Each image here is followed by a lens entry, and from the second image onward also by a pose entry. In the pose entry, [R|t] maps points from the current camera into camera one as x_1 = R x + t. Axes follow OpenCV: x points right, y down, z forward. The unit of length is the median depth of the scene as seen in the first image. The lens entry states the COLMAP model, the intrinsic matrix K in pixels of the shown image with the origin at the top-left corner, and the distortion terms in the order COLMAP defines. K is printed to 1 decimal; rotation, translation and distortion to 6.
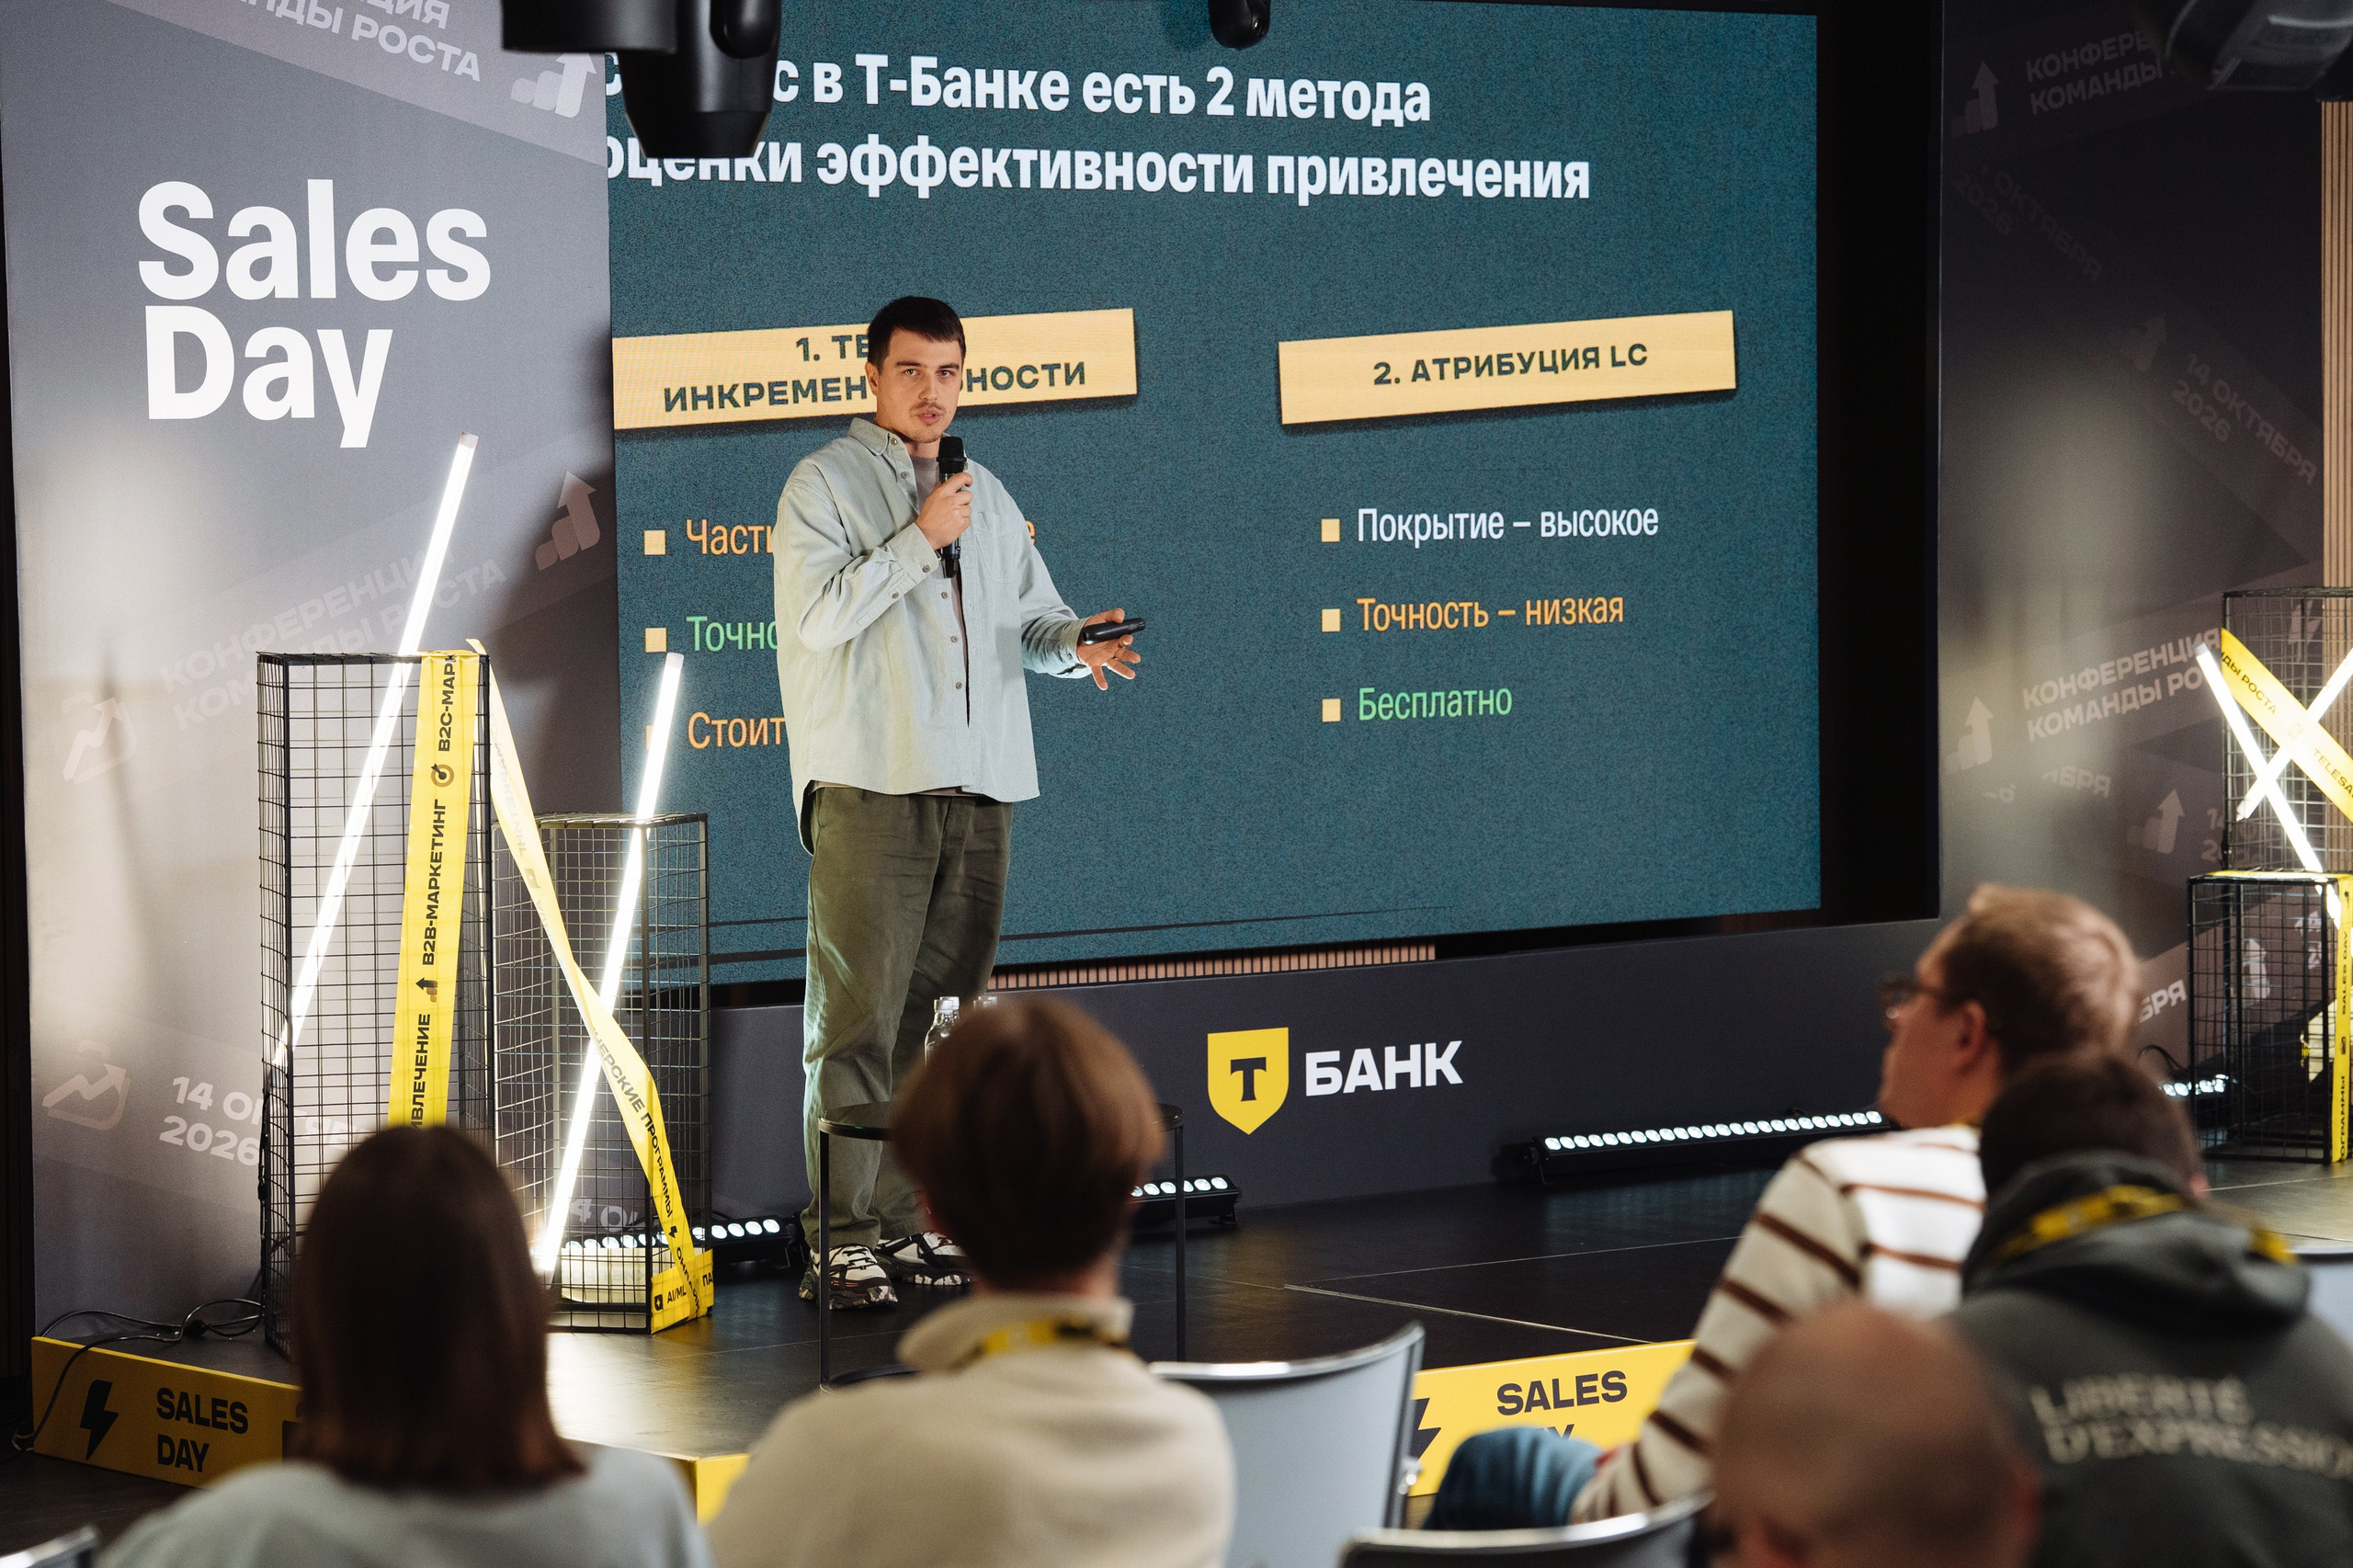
lens RADIAL K [[6643.6, 0, 1121.4], [0, 6643.6, 701.8], [0, 0, 1]] dist [0.409962, 0.000000]
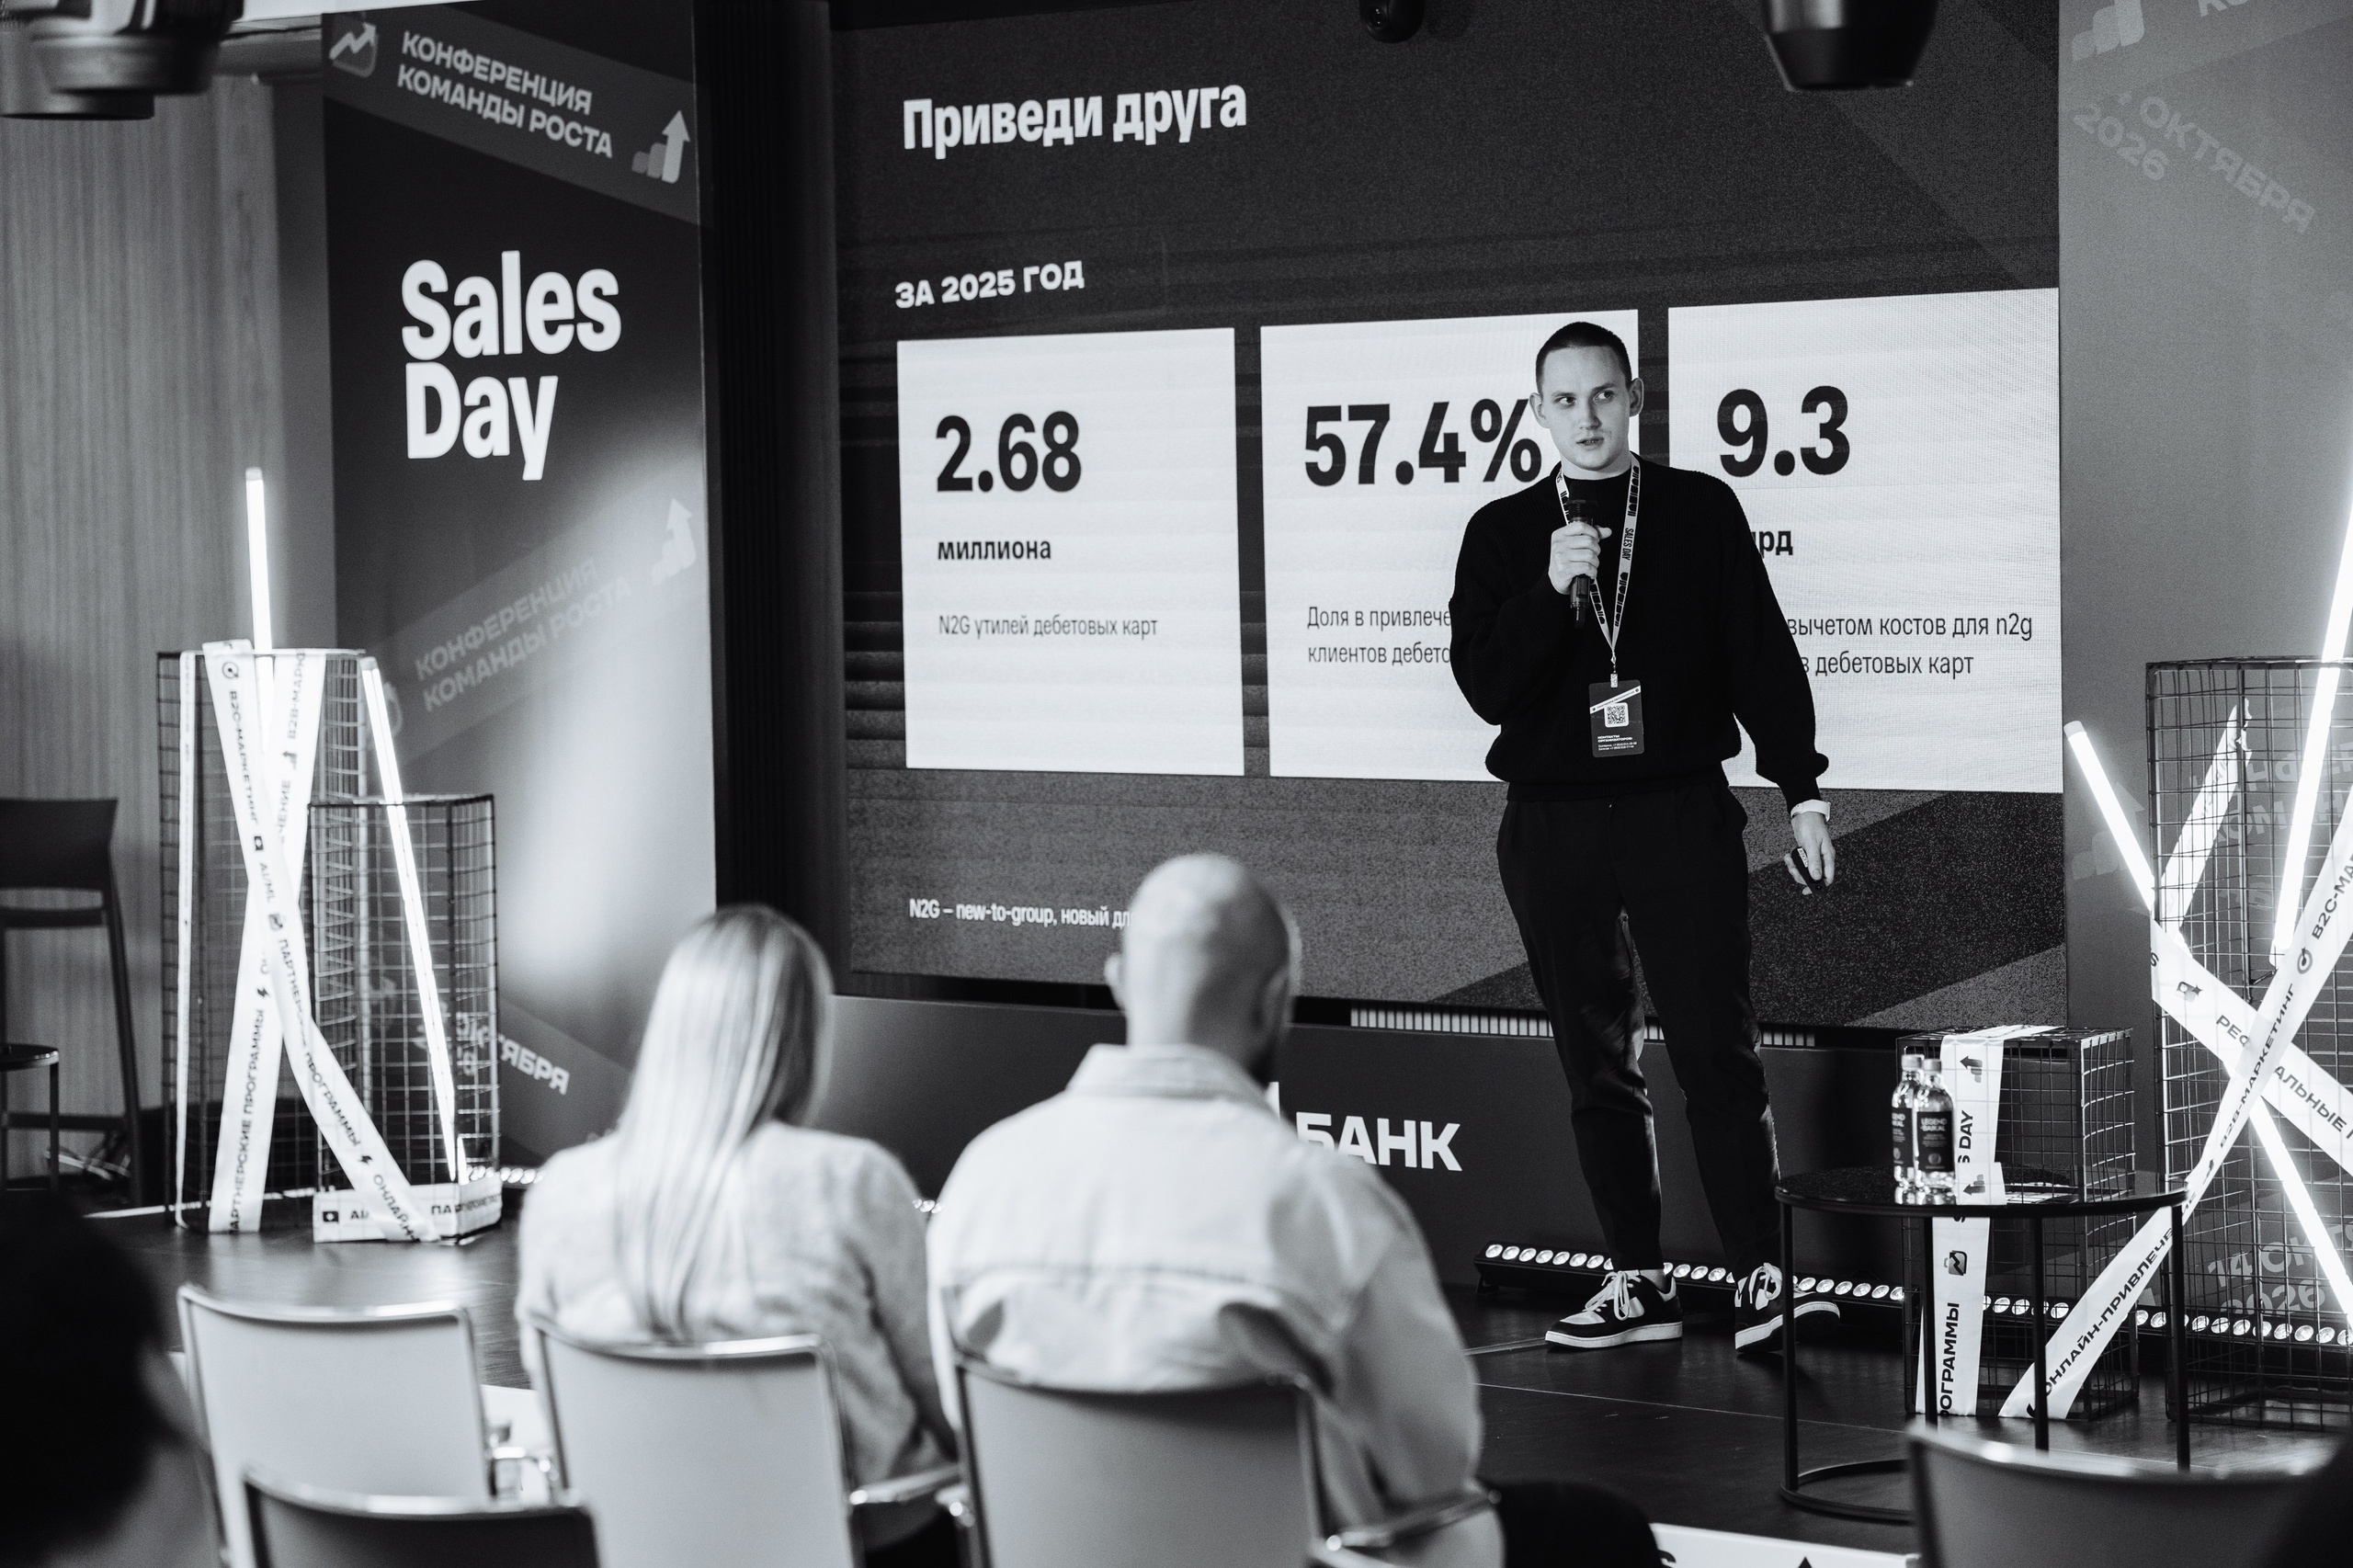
lens RADIAL K [[6869.7, 0, 1187.7], [0, 6869.7, 757.9], [0, 0, 1]] dist [0.585949, 0.000000]
pose [[0.120046, 0.043959, -0.991795, 1.112959], [-0.021619, 0.998898, 0.041657, -0.042303], [0.992533, 0.016441, 0.120864, 0.971693]]
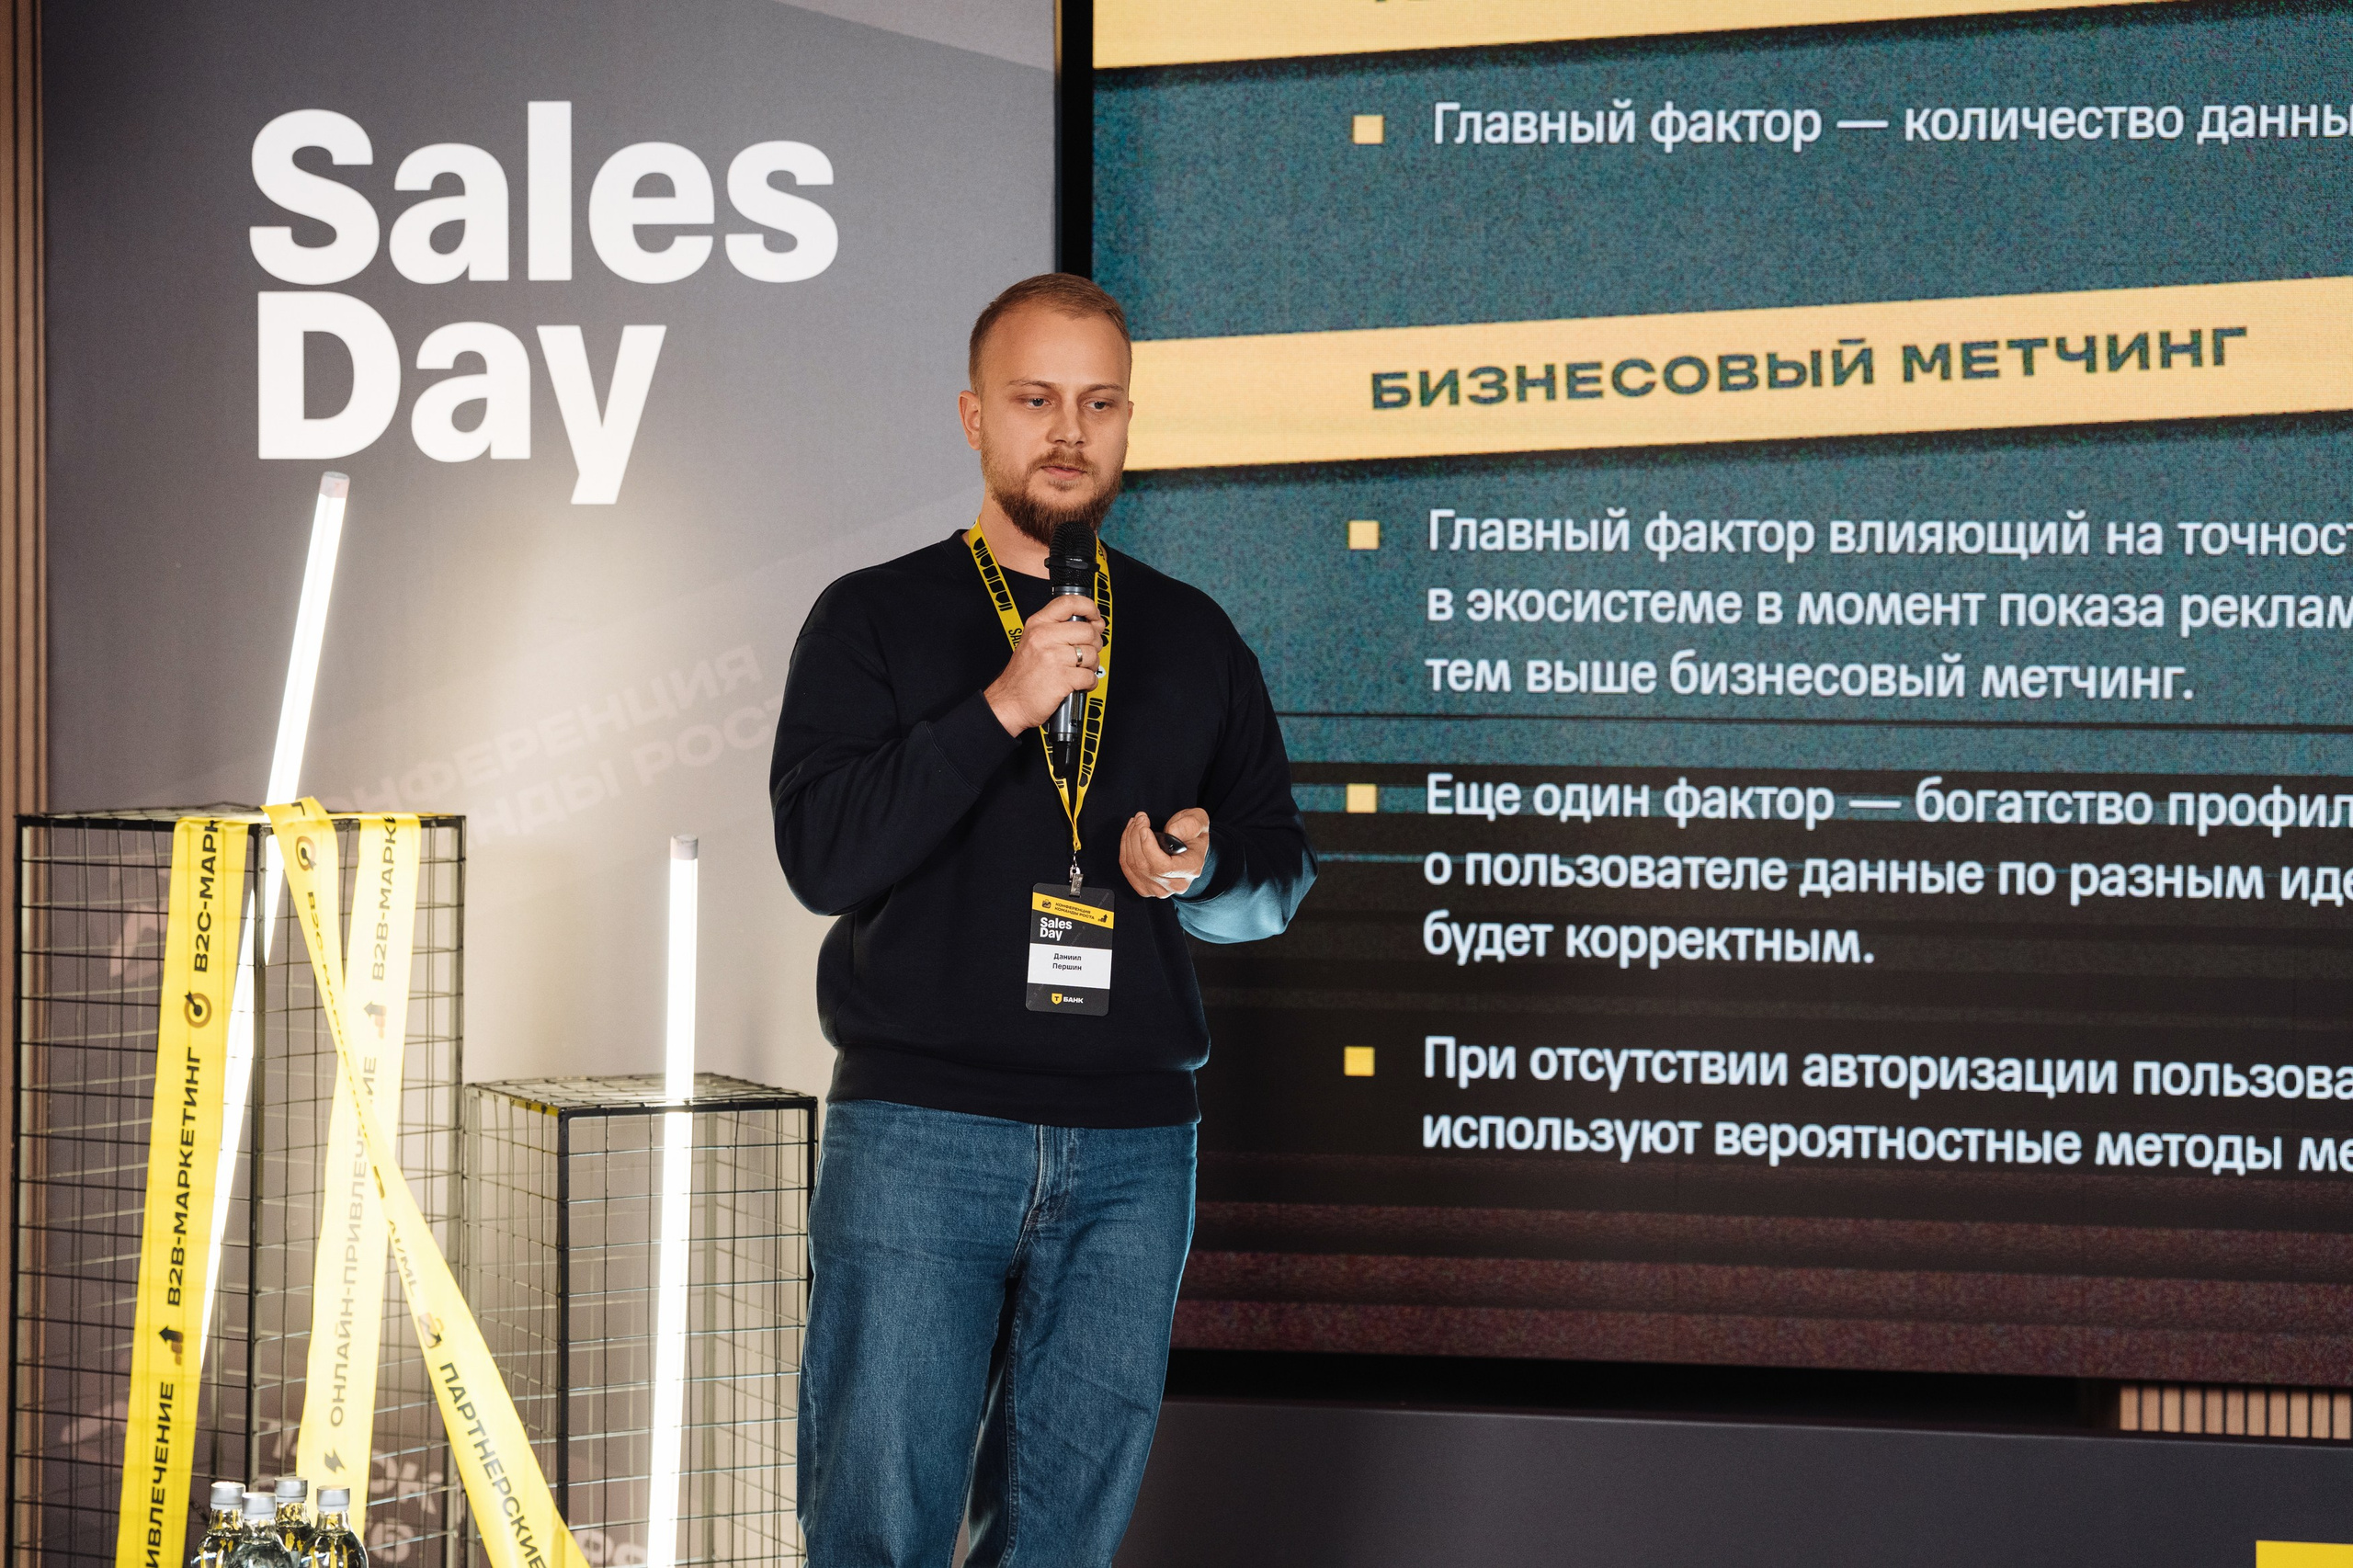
lens RADIAL K [[5444.4, 0, 1114.2], [0, 5444.4, 753.6], [0, 0, 1]] dist [0.207309, 0.000000]
pose [[0.696887, 0.039098, -0.716114, 0.313306], [-0.042087, 0.999022, 0.013588, -0.022791], [0.715945, 0.020670, 0.697851, 0.660073]]
